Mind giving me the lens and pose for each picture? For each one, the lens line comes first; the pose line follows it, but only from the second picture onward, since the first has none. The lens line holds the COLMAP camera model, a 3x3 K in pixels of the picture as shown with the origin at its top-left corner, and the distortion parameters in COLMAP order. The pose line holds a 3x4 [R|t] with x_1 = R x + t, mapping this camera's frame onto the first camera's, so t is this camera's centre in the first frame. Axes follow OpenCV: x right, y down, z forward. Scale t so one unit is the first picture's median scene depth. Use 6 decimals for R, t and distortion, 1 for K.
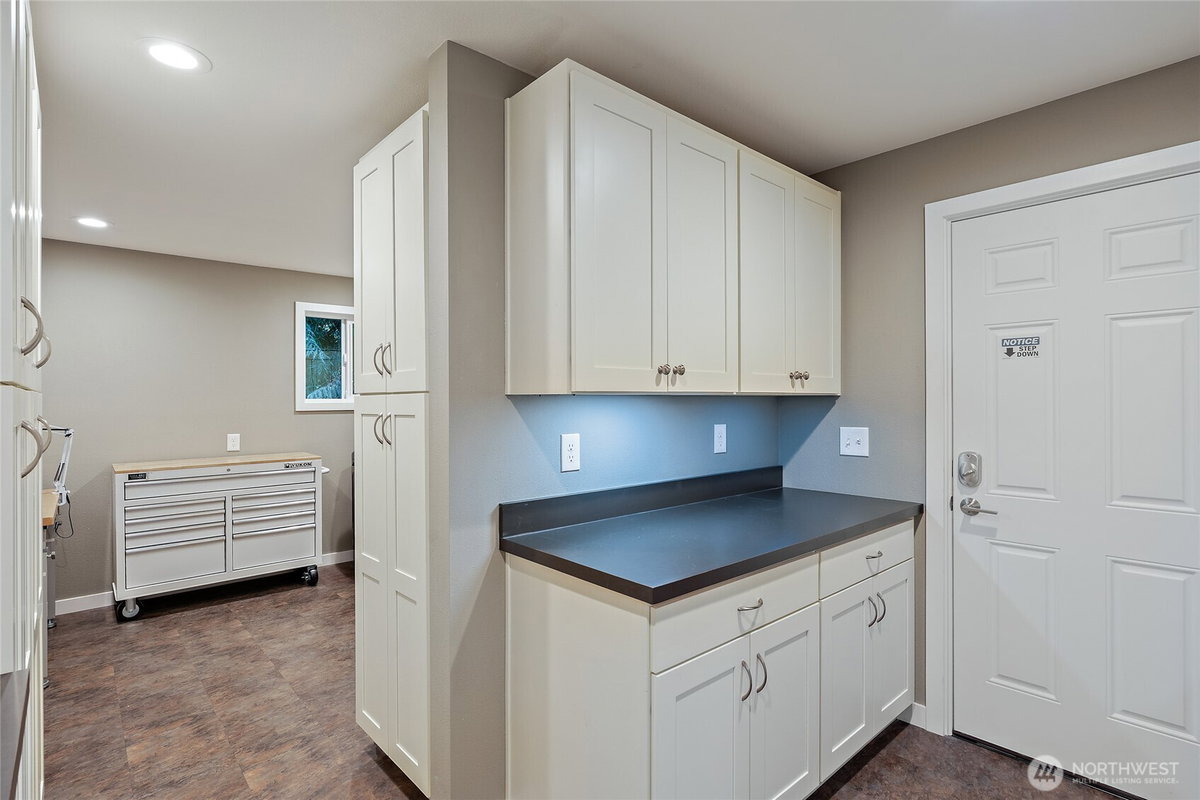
lens RADIAL K [[596.3, 0, 611.3], [0, 596.3, 396.6], [0, 0, 1]] dist [-0.001239, -0.000861]
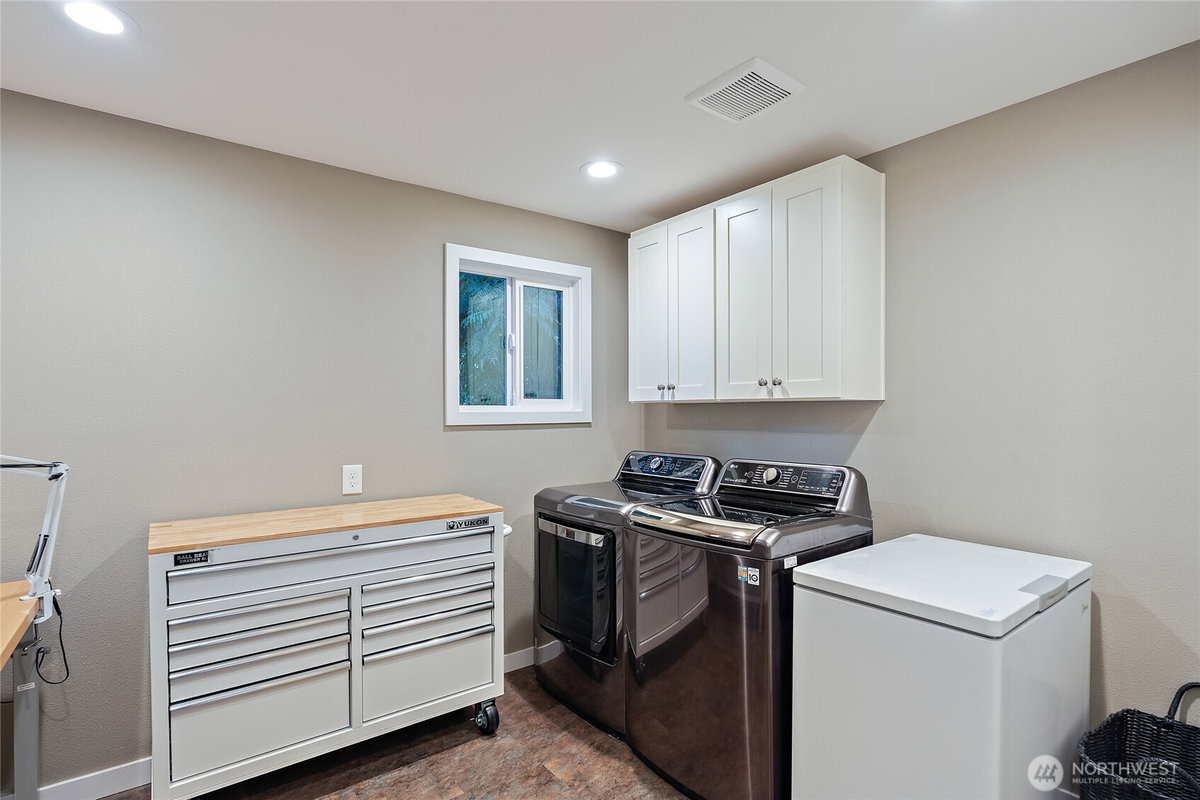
lens RADIAL K [[570.4, 0, 591.5], [0, 570.4, 411.5], [0, 0, 1]] dist [0.003779, 0.000361]
pose [[0.996529, 0.000527, -0.083242, -0.361556], [0.000090, 0.999973, 0.007407, 0.006478], [0.083244, -0.007389, 0.996502, 0.472562]]
